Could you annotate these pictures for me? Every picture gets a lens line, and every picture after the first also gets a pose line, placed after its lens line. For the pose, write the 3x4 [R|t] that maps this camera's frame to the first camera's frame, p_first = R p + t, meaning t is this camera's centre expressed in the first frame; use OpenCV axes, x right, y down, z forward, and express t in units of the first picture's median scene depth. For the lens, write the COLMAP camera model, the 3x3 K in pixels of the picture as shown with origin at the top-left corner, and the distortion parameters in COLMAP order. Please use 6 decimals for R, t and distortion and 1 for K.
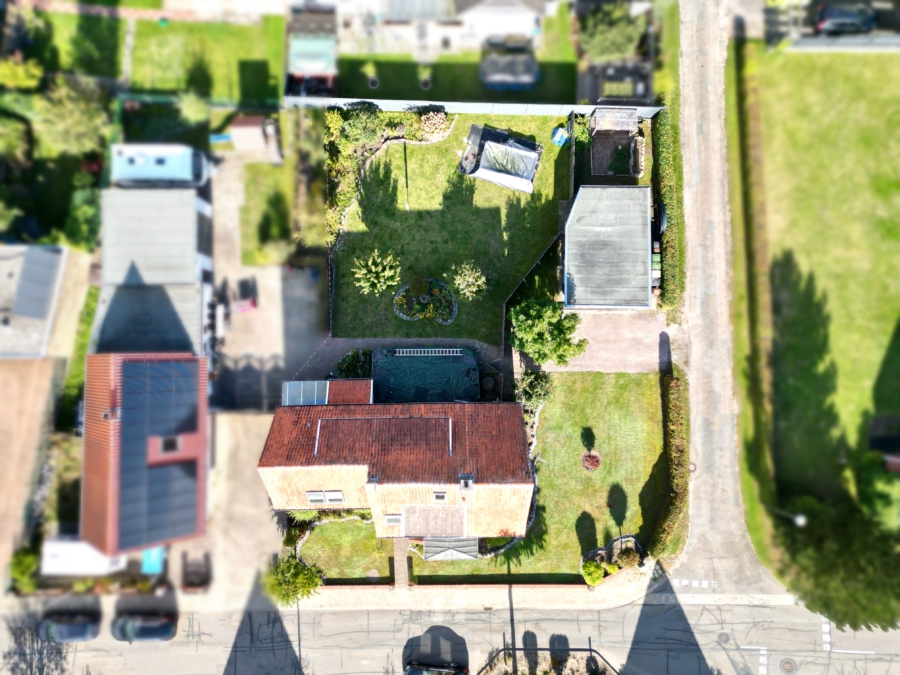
lens RADIAL K [[632.0, 0, 450.0], [0, 632.0, 337.5], [0, 0, 1]] dist [0.077552, -0.077967]
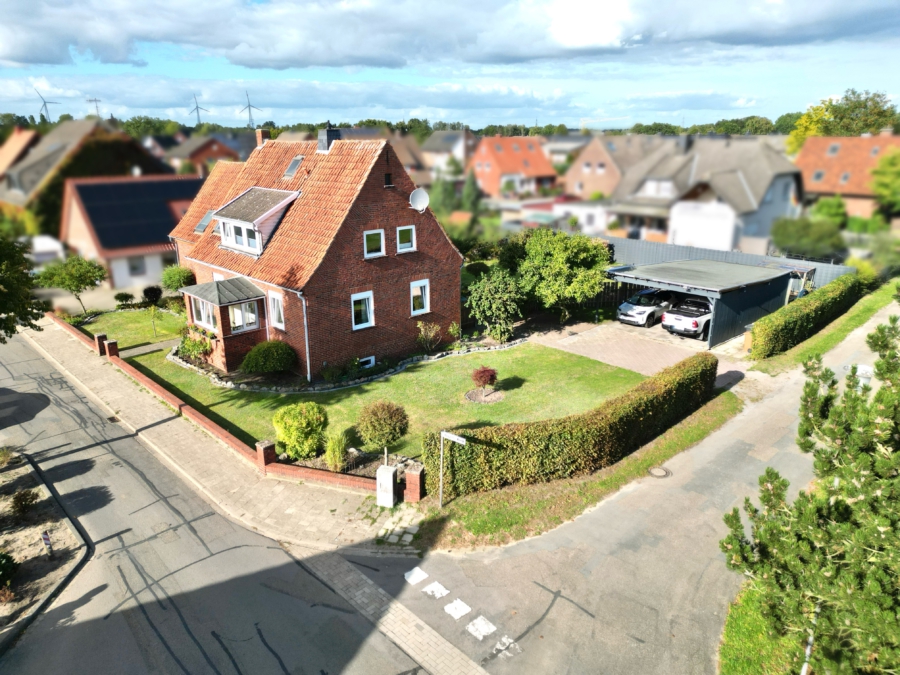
lens RADIAL K [[632.0, 0, 450.0], [0, 632.0, 337.5], [0, 0, 1]] dist [0.077552, -0.077967]
pose [[0.692336, 0.225423, -0.685460, 0.546445], [-0.721404, 0.236916, -0.650728, 0.541032], [0.015708, 0.945016, 0.326647, 0.792043]]
